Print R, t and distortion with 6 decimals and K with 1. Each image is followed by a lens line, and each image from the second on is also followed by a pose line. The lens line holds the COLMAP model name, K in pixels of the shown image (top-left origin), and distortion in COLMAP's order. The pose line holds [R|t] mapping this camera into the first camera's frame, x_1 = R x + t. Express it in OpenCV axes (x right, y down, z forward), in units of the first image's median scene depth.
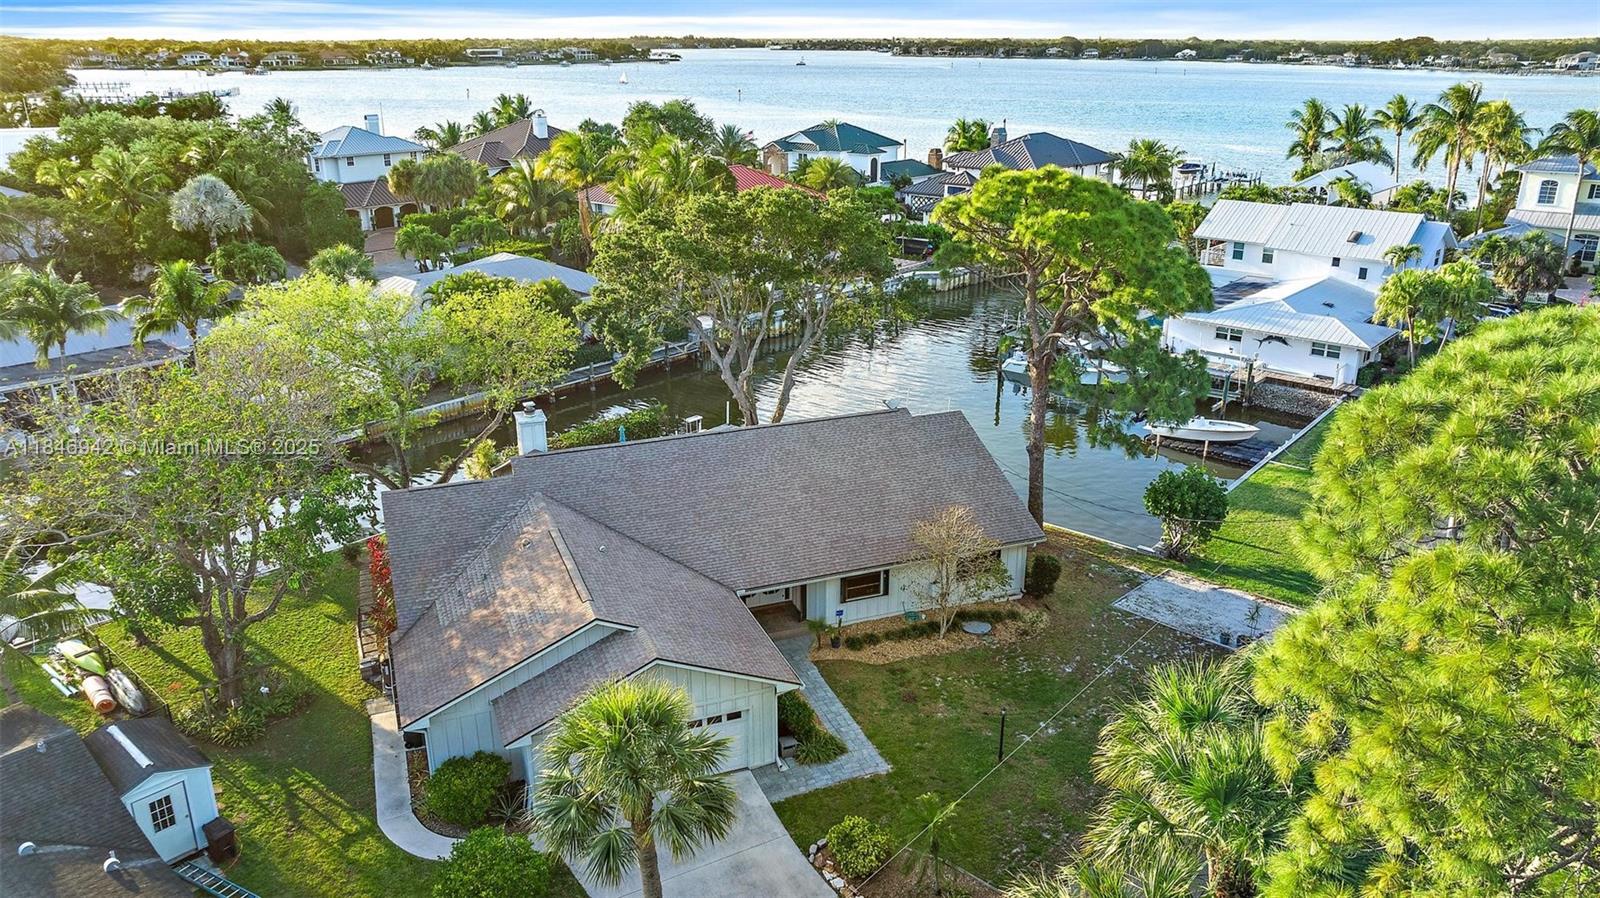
lens RADIAL K [[1155.8, 0, 800.0], [0, 1155.8, 449.0], [0, 0, 1]] dist [-0.025747, 0.005494]
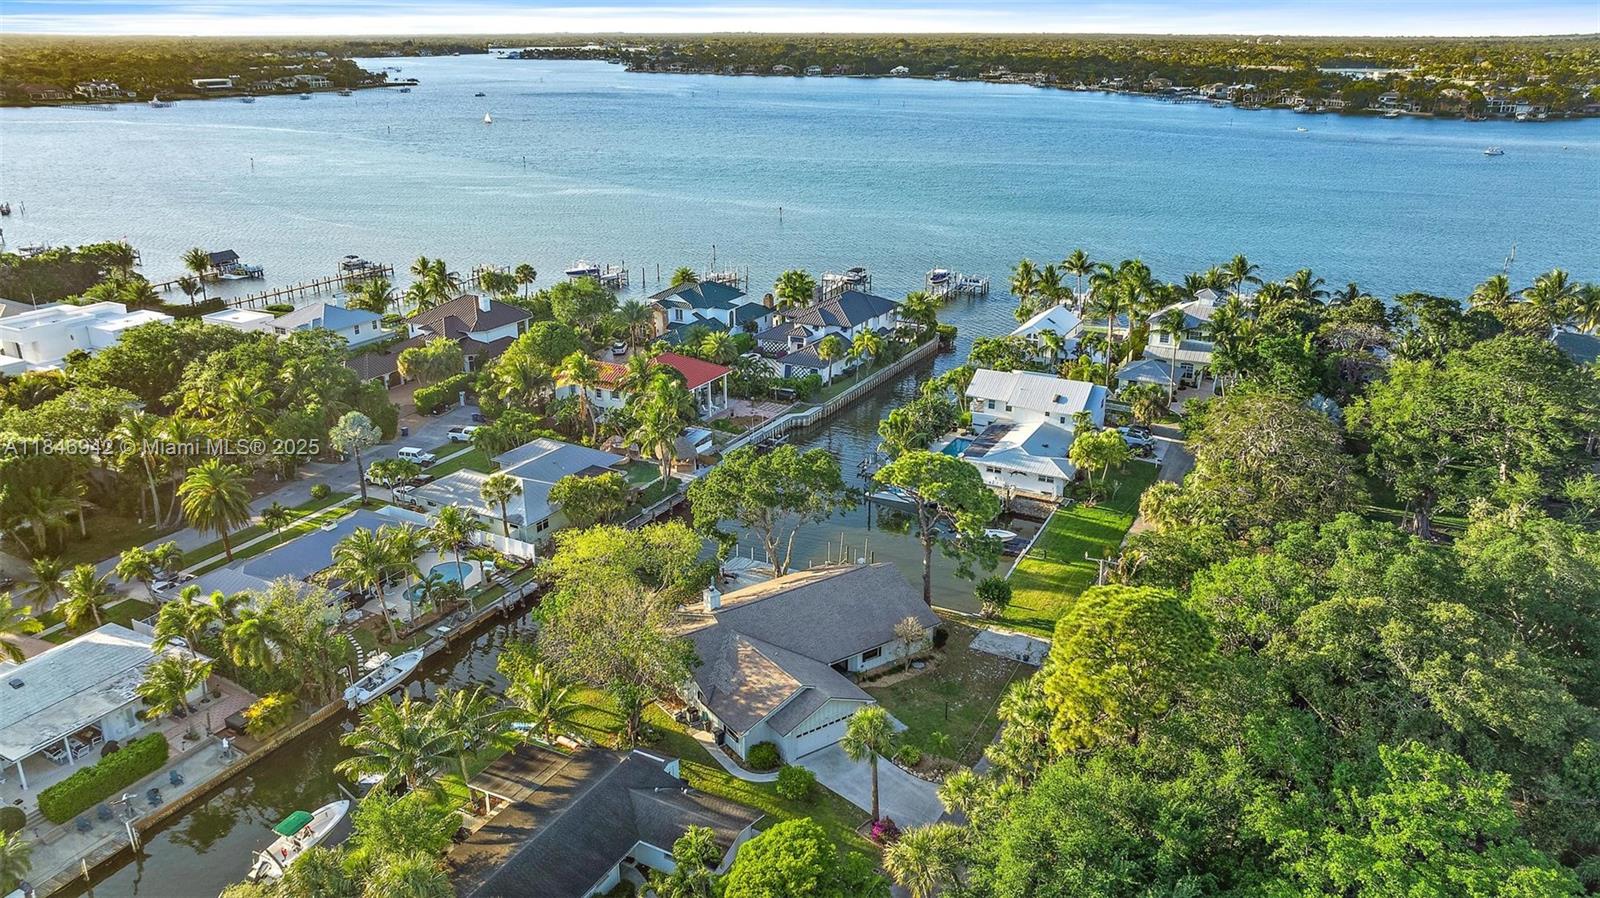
lens RADIAL K [[1155.8, 0, 800.0], [0, 1155.8, 449.0], [0, 0, 1]] dist [-0.025747, 0.005494]
pose [[0.972963, -0.079619, 0.216805, -0.332990], [0.077387, 0.996824, 0.018779, -0.207493], [-0.217611, -0.001494, 0.976034, -0.739712]]
